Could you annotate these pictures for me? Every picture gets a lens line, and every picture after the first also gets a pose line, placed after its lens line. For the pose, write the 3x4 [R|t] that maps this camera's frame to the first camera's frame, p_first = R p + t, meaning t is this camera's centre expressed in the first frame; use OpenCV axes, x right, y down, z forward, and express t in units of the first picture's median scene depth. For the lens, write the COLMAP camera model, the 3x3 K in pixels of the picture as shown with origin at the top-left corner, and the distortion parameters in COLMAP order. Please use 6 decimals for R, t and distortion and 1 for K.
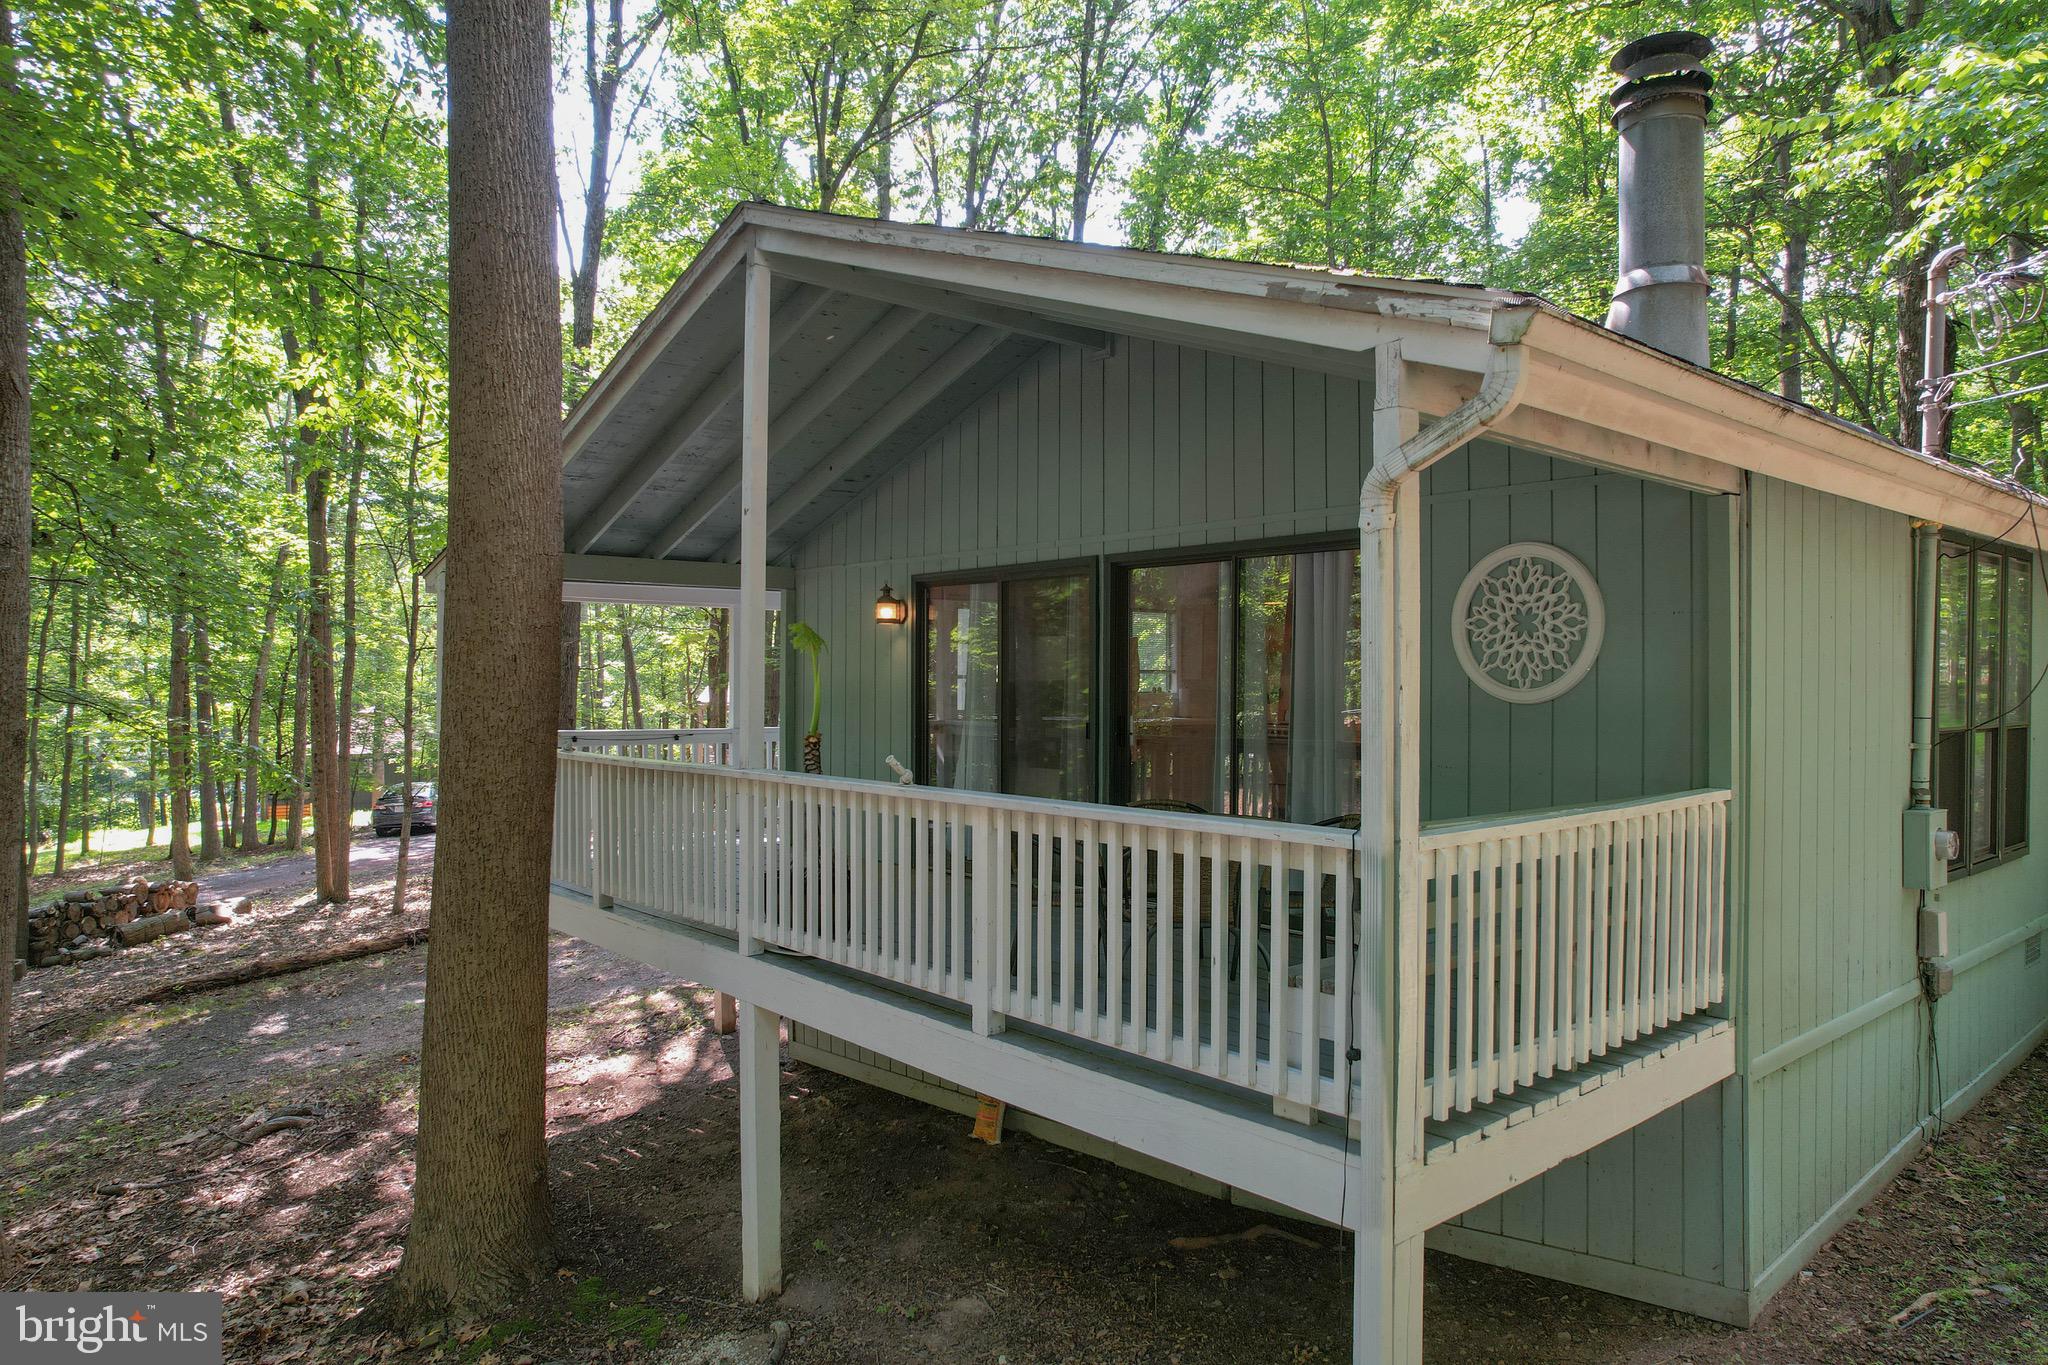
lens RADIAL K [[1305.5, 0, 1036.2], [0, 1305.5, 687.2], [0, 0, 1]] dist [-0.071756, 0.072005]
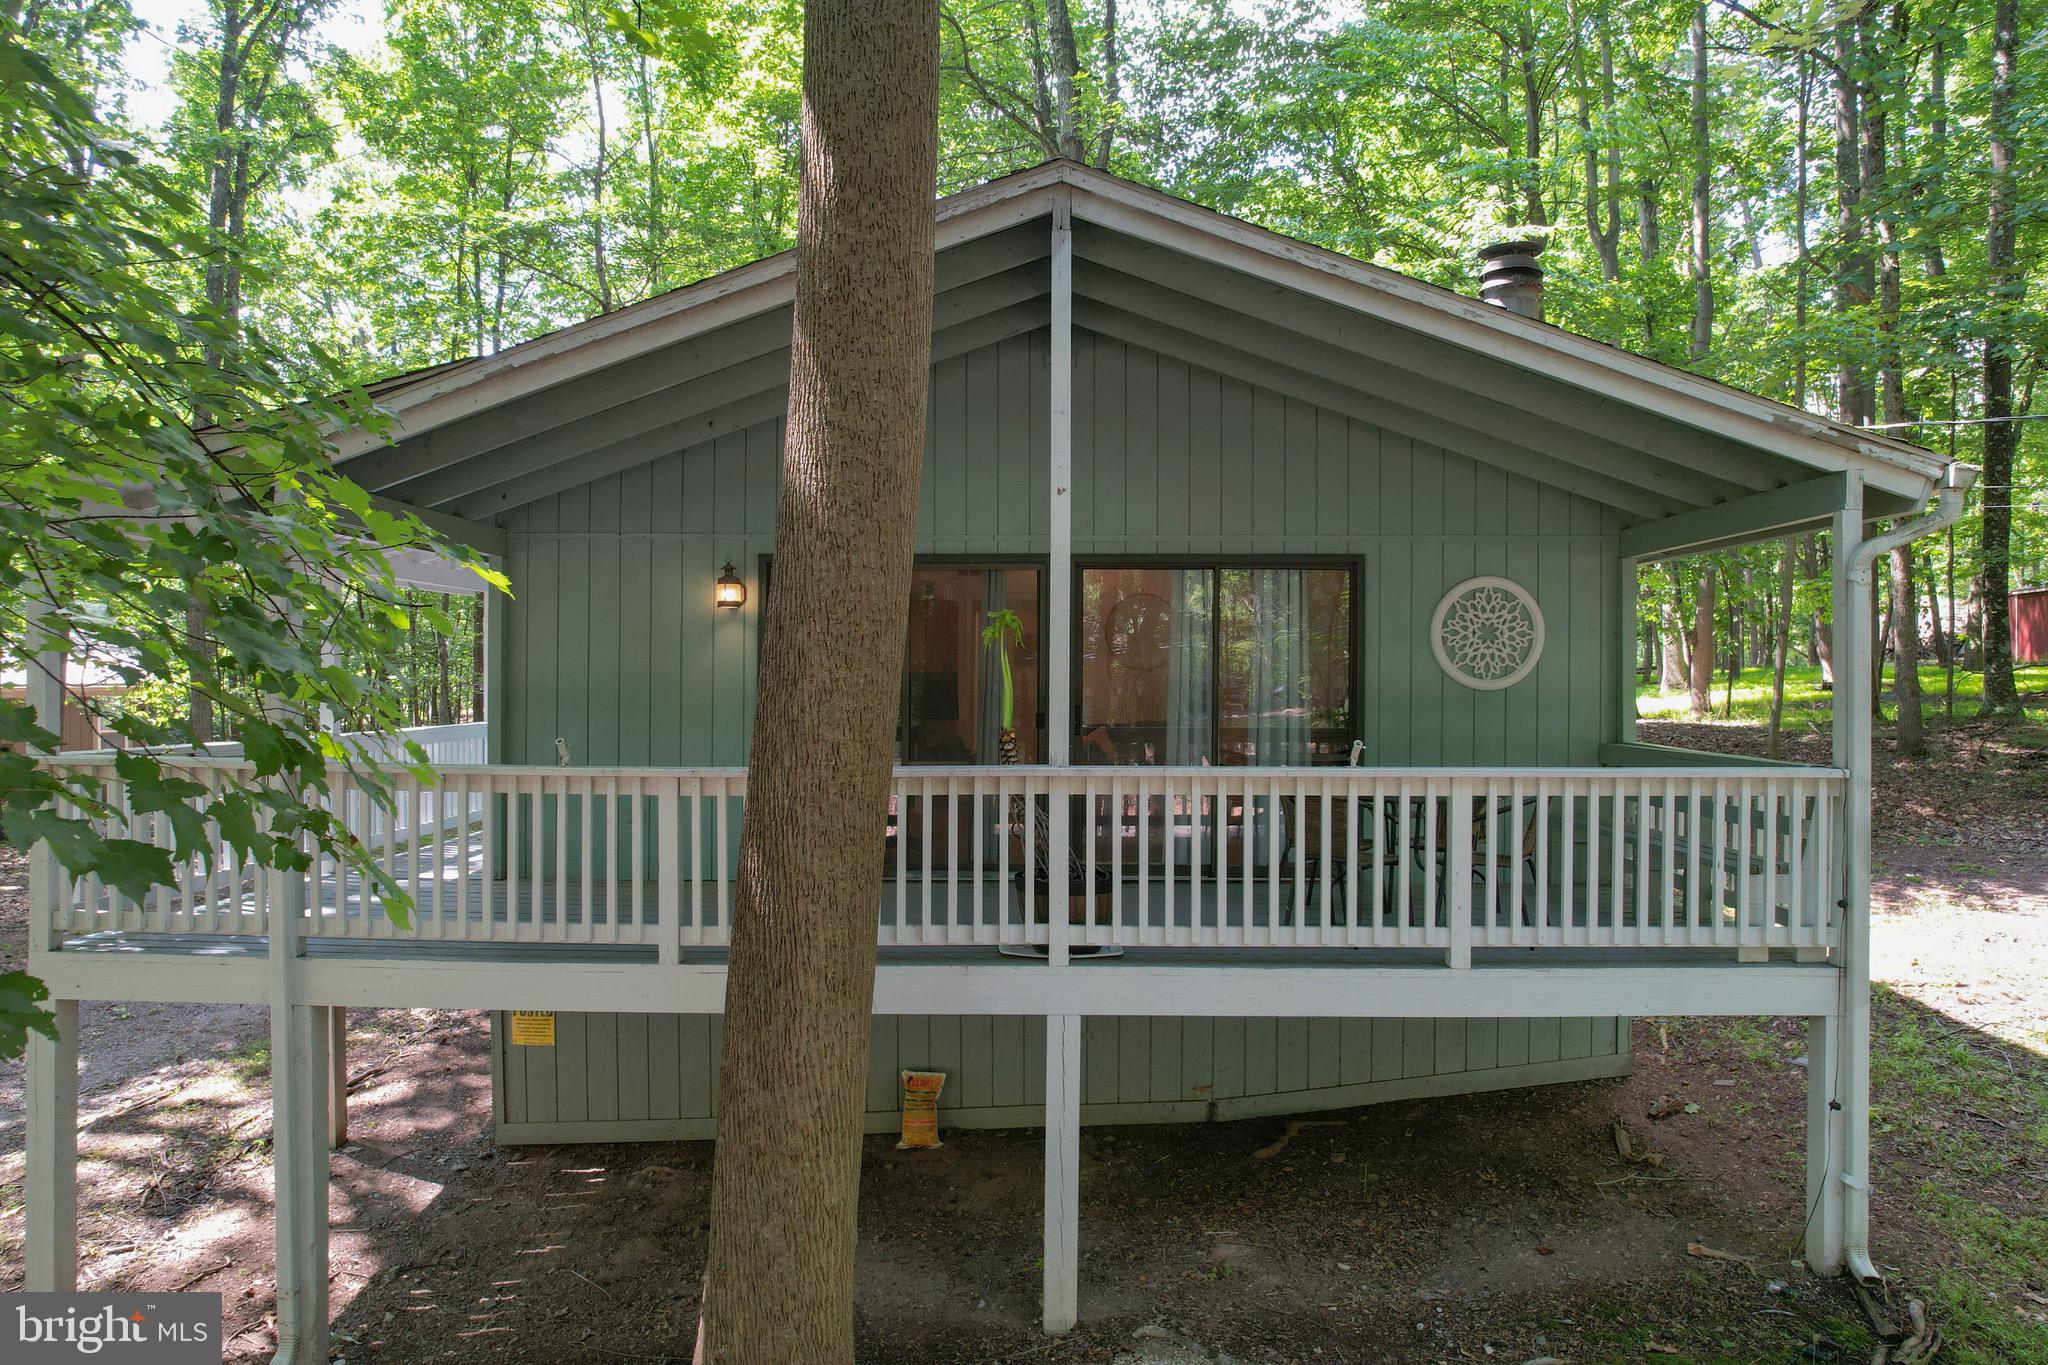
lens RADIAL K [[1305.5, 0, 1036.2], [0, 1305.5, 687.2], [0, 0, 1]] dist [-0.071756, 0.072005]
pose [[0.670236, -0.006903, 0.742116, -0.893079], [0.001308, 0.999966, 0.008120, -0.002422], [-0.742147, -0.004472, 0.670222, 0.369037]]
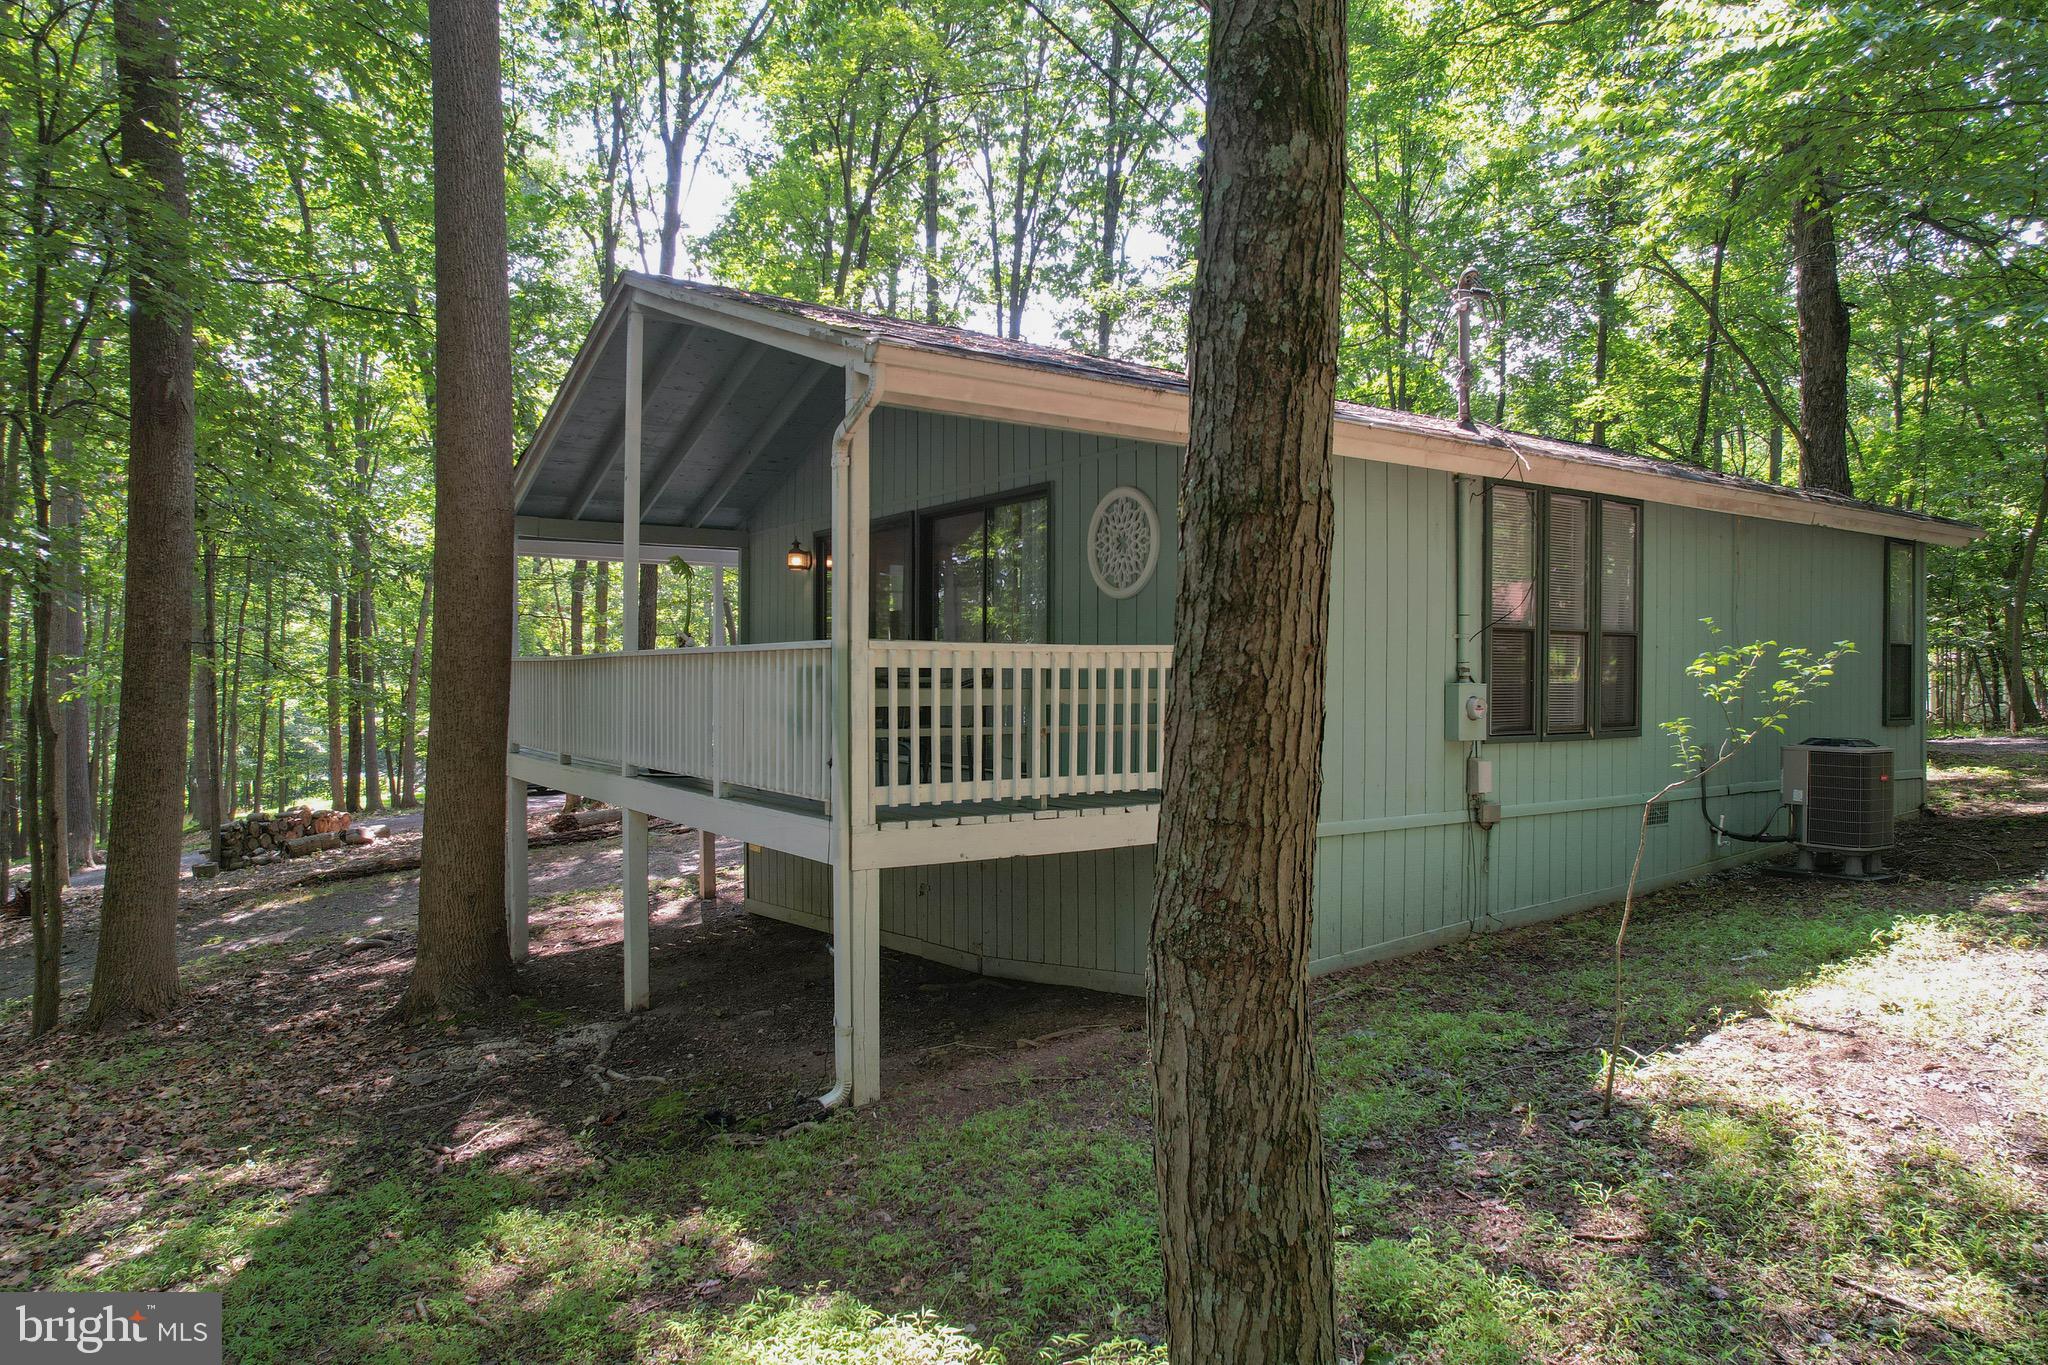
lens RADIAL K [[1305.5, 0, 1036.2], [0, 1305.5, 687.2], [0, 0, 1]] dist [-0.071756, 0.072005]
pose [[0.993430, 0.000452, -0.114441, 0.397881], [-0.000171, 0.999997, 0.002468, 0.095892], [0.114442, -0.002432, 0.993427, -0.405976]]
